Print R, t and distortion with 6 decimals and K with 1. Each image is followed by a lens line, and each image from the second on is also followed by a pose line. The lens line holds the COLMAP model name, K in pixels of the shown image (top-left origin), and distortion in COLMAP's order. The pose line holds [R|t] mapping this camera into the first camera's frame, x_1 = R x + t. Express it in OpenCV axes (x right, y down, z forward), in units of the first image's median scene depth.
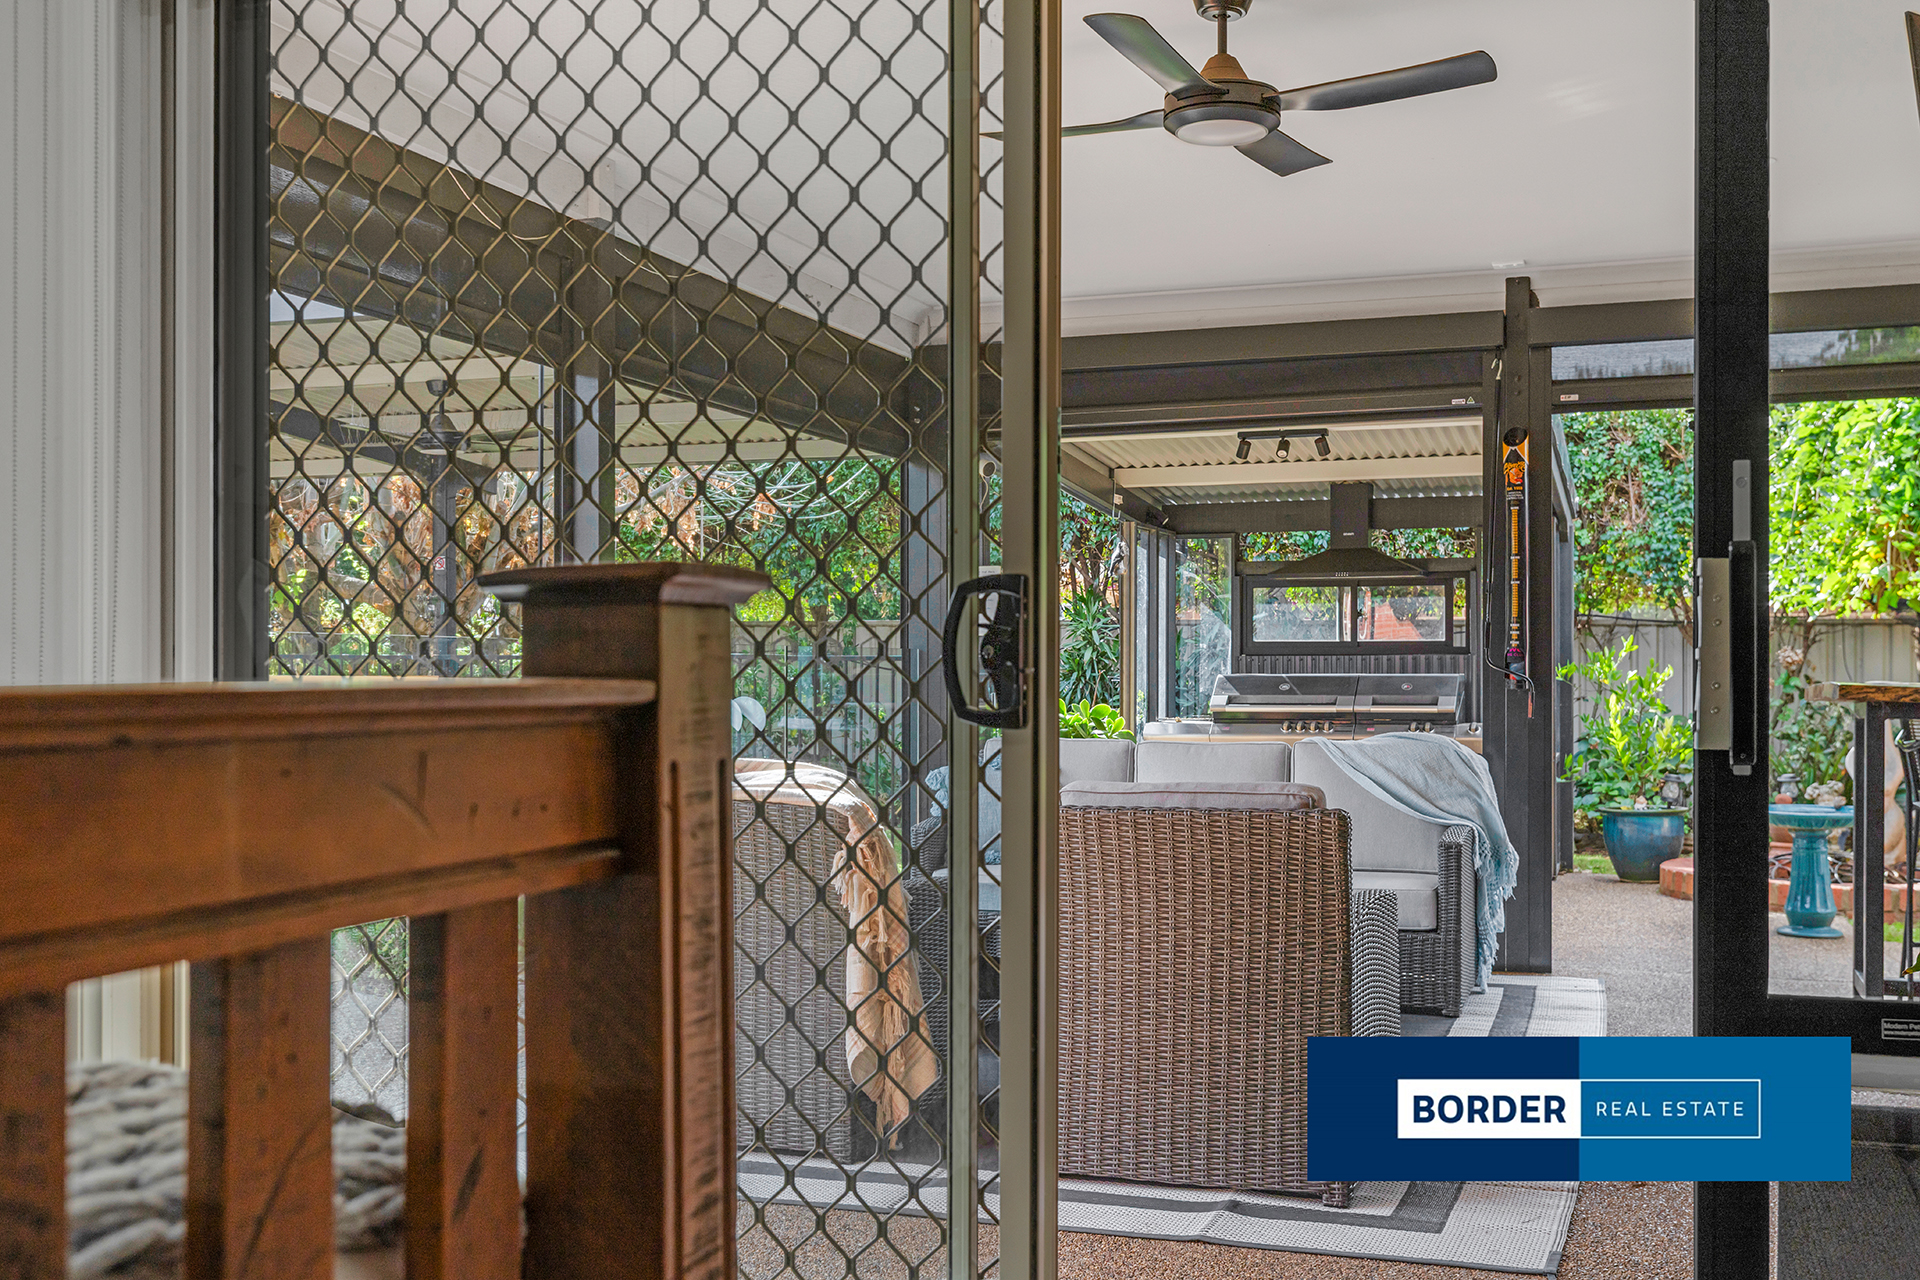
lens RADIAL K [[1864.8, 0, 957.5], [0, 1864.8, 658.3], [0, 0, 1]] dist [-0.004639, 0.000000]
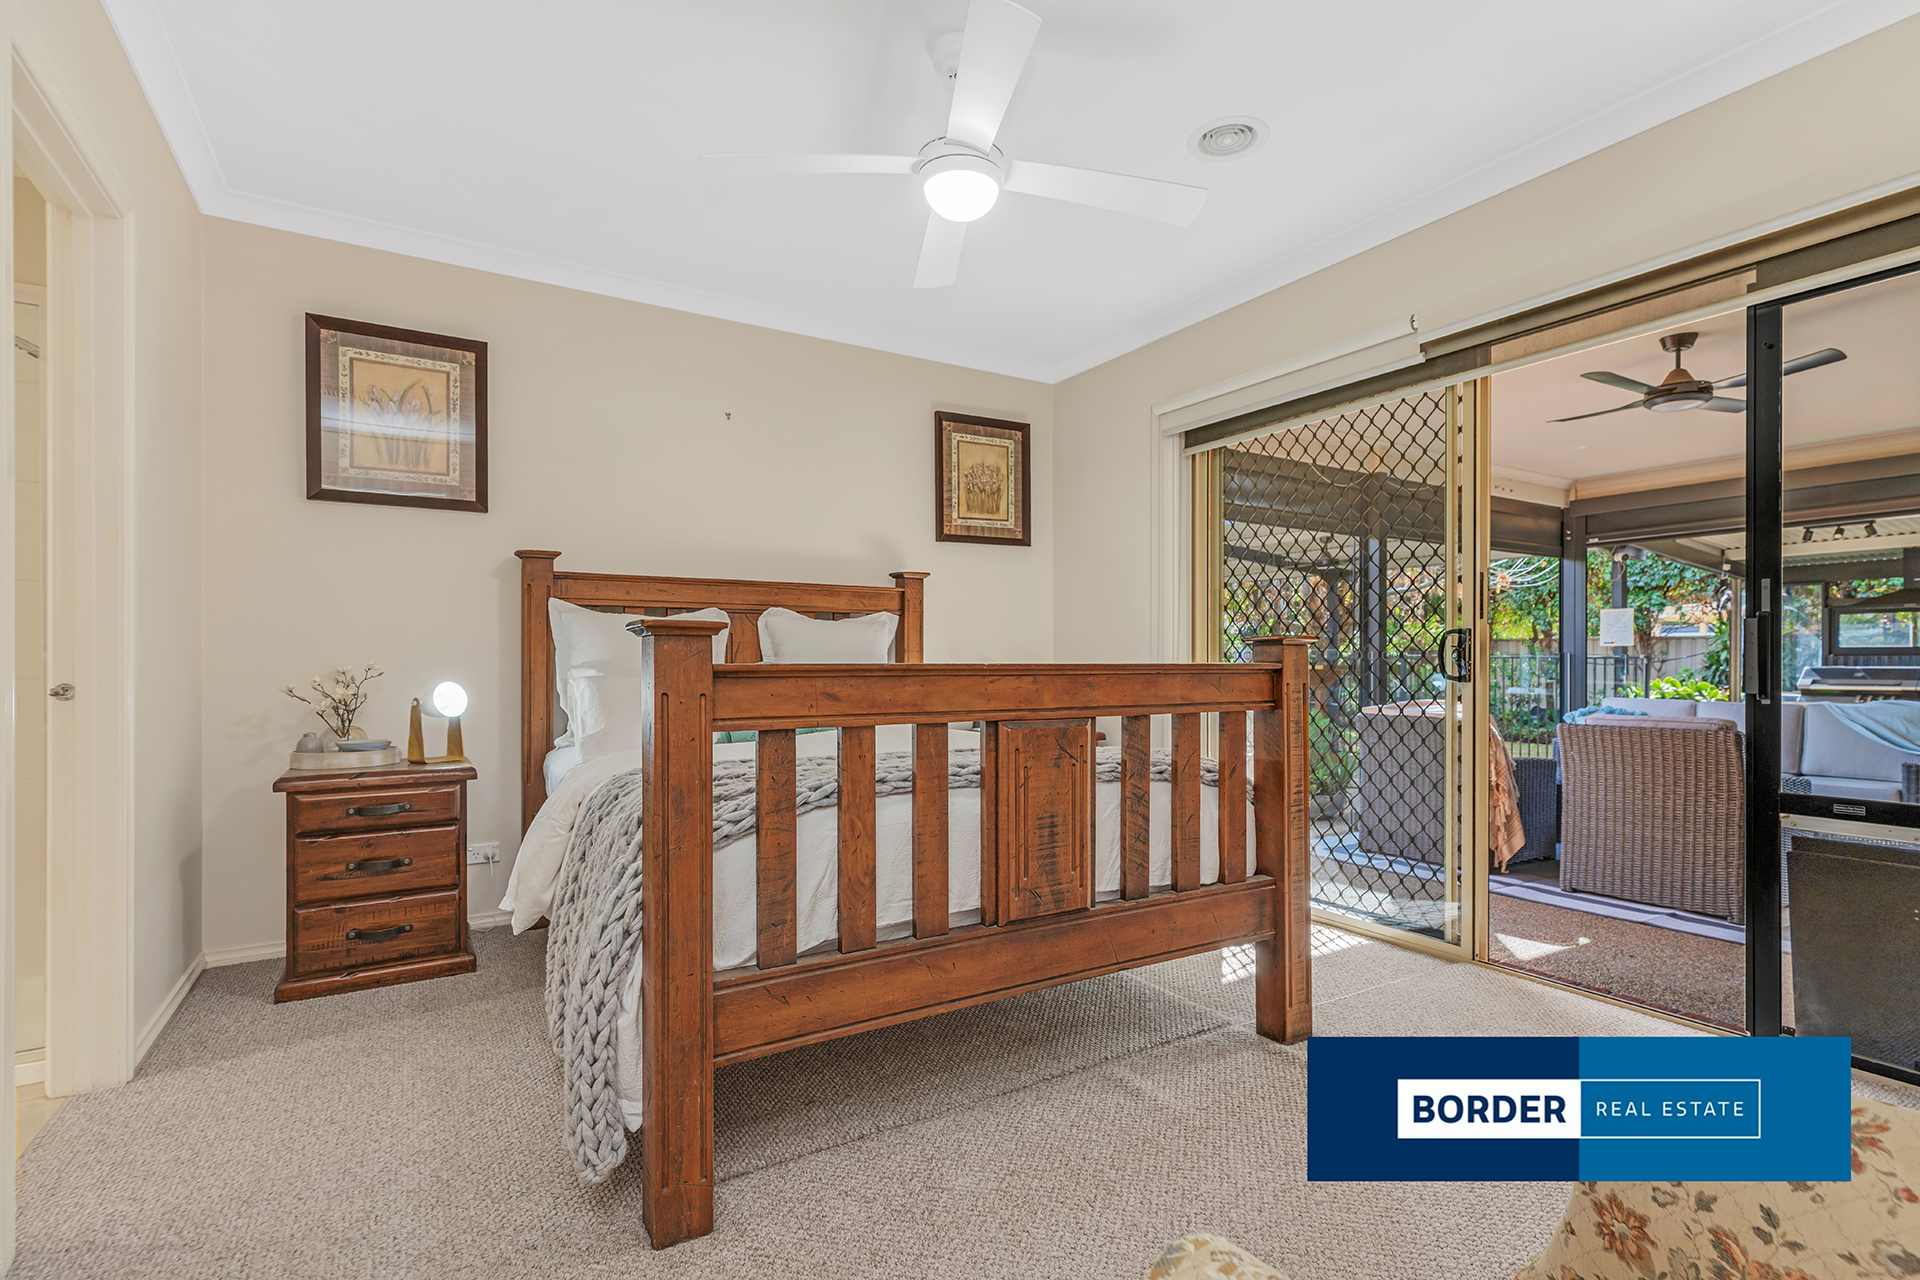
lens RADIAL K [[878.6, 0, 986.4], [0, 878.6, 683.8], [0, 0, 1]] dist [0.004457, -0.002334]
pose [[0.786897, 0.018190, -0.616816, 0.079192], [0.000498, 0.999546, 0.030113, -0.000273], [0.617084, -0.024003, 0.786531, -0.143453]]
